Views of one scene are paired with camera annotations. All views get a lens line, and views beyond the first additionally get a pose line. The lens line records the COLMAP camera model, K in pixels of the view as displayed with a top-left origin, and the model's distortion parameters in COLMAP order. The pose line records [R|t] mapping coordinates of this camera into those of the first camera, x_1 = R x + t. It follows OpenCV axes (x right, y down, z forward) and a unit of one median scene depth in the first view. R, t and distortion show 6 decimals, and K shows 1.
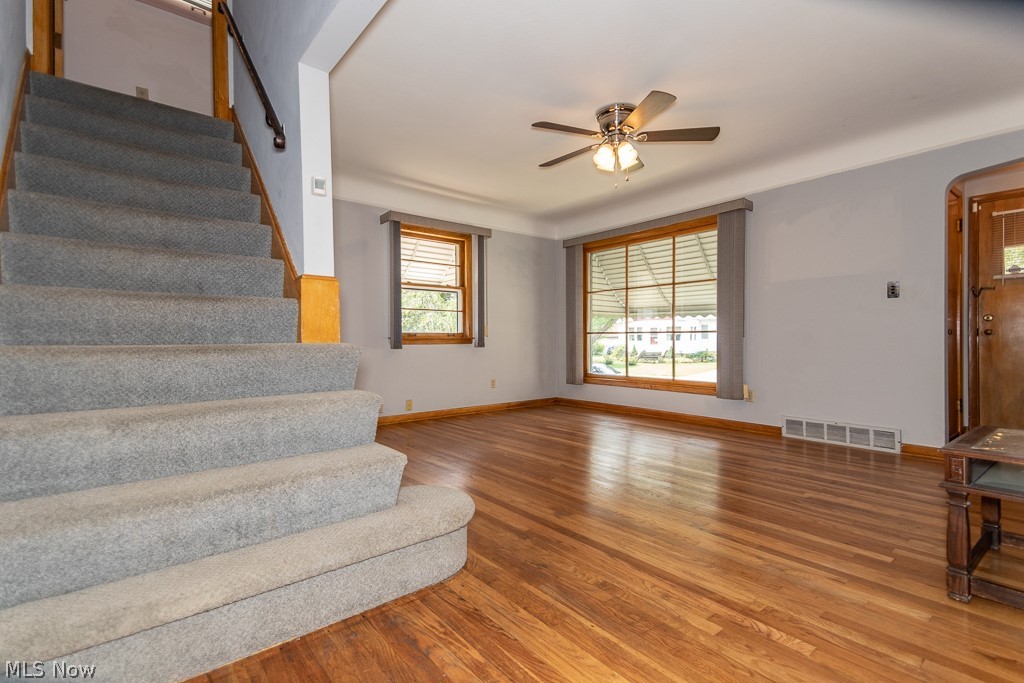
lens RADIAL K [[473.8, 0, 519.1], [0, 473.8, 337.4], [0, 0, 1]] dist [0.049671, -0.000175]
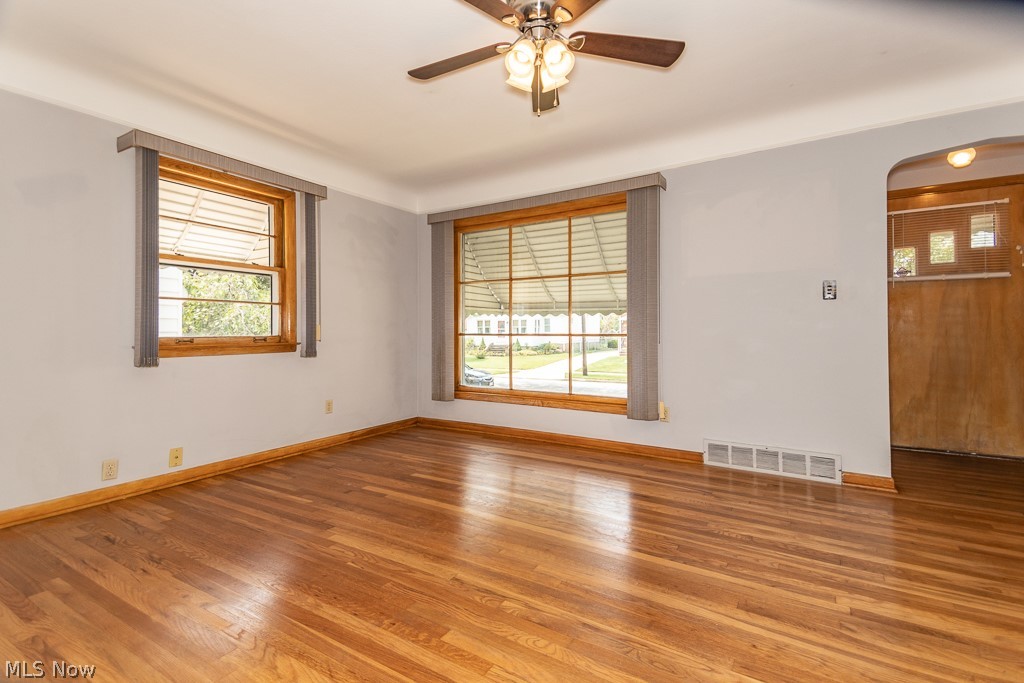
lens RADIAL K [[469.8, 0, 515.7], [0, 469.8, 325.1], [0, 0, 1]] dist [0.081951, -0.031461]
pose [[0.950423, 0.004220, 0.310931, -0.012837], [-0.001389, 0.999956, -0.009326, -0.020642], [-0.310957, 0.008432, 0.950387, 0.270841]]
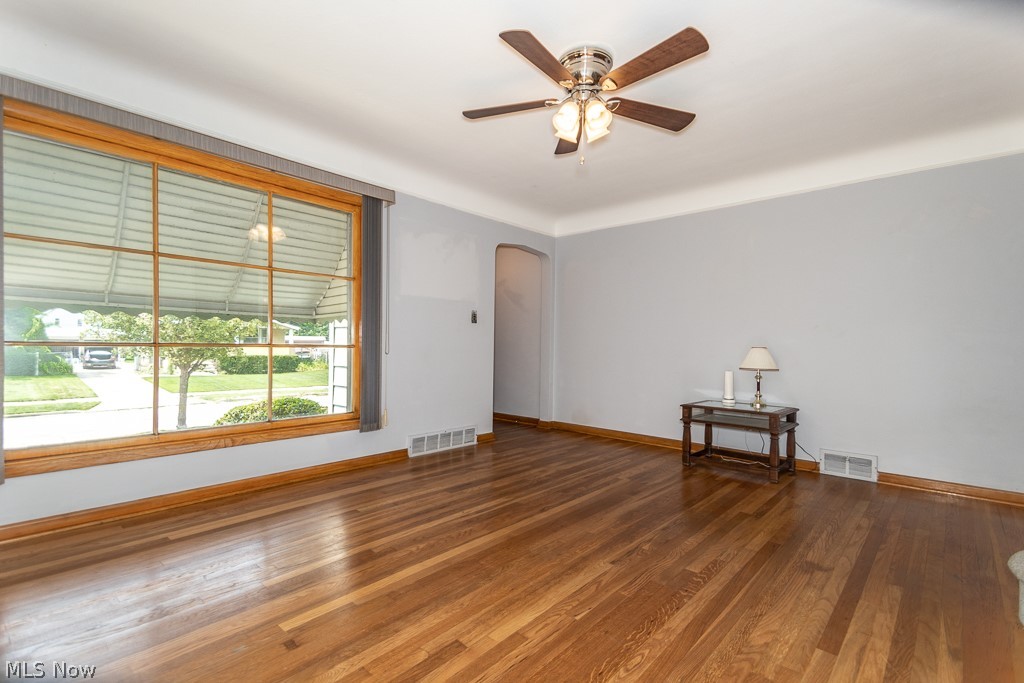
lens RADIAL K [[466.5, 0, 505.1], [0, 466.5, 349.0], [0, 0, 1]] dist [0.053032, -0.012888]
pose [[-0.119271, -0.007460, 0.992834, -0.337356], [-0.018082, 0.999822, 0.005341, -0.015771], [-0.992697, -0.017316, -0.119385, 0.782390]]
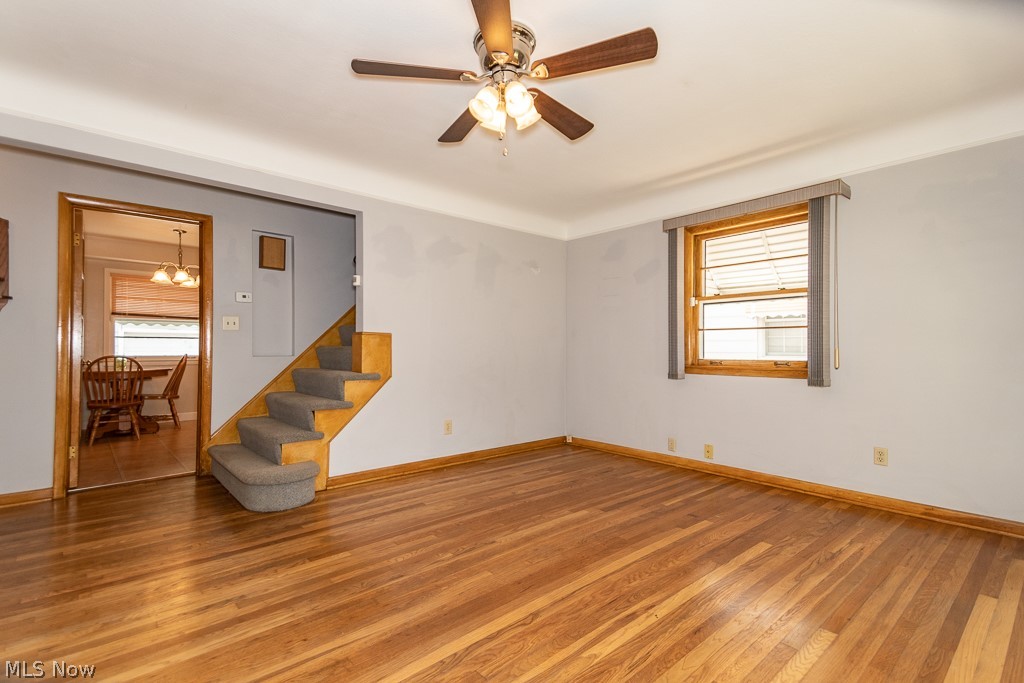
lens RADIAL K [[485.7, 0, 512.0], [0, 485.7, 341.5], [0, 0, 1]] dist [0.074295, -0.032088]
pose [[0.019627, -0.011942, -0.999736, 0.570524], [0.001978, 0.999927, -0.011906, -0.030720], [0.999805, -0.001744, 0.019649, 0.647011]]
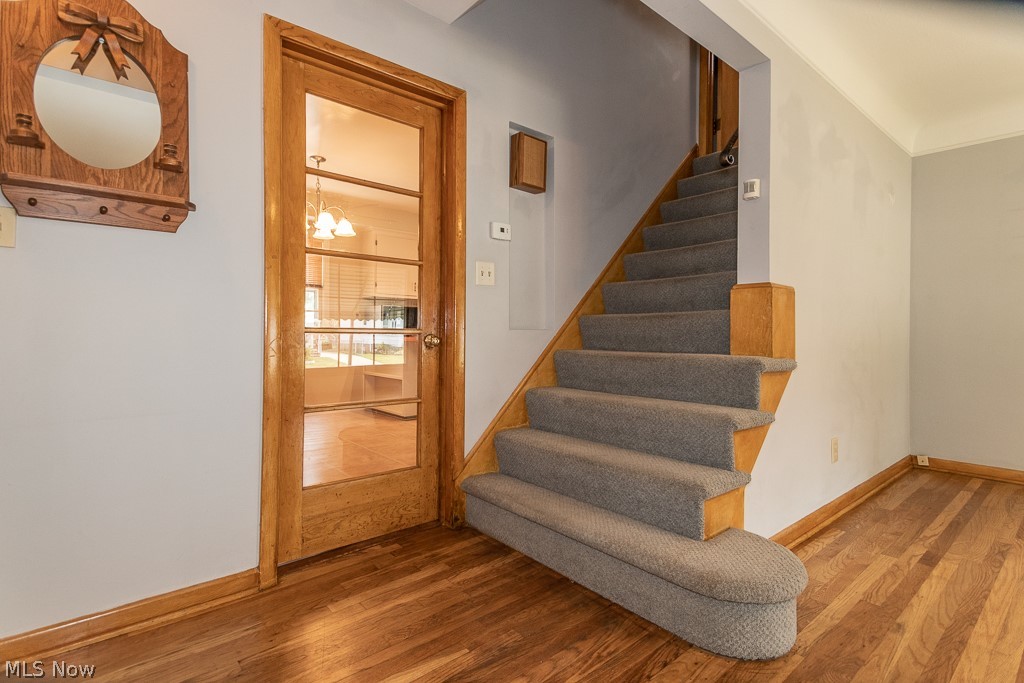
lens RADIAL K [[495.6, 0, 510.8], [0, 495.6, 332.1], [0, 0, 1]] dist [0.016444, 0.000341]
pose [[0.002591, 0.002005, -0.999995, 0.238445], [-0.001456, 0.999997, 0.002001, -0.014256], [0.999996, 0.001451, 0.002594, 0.225014]]
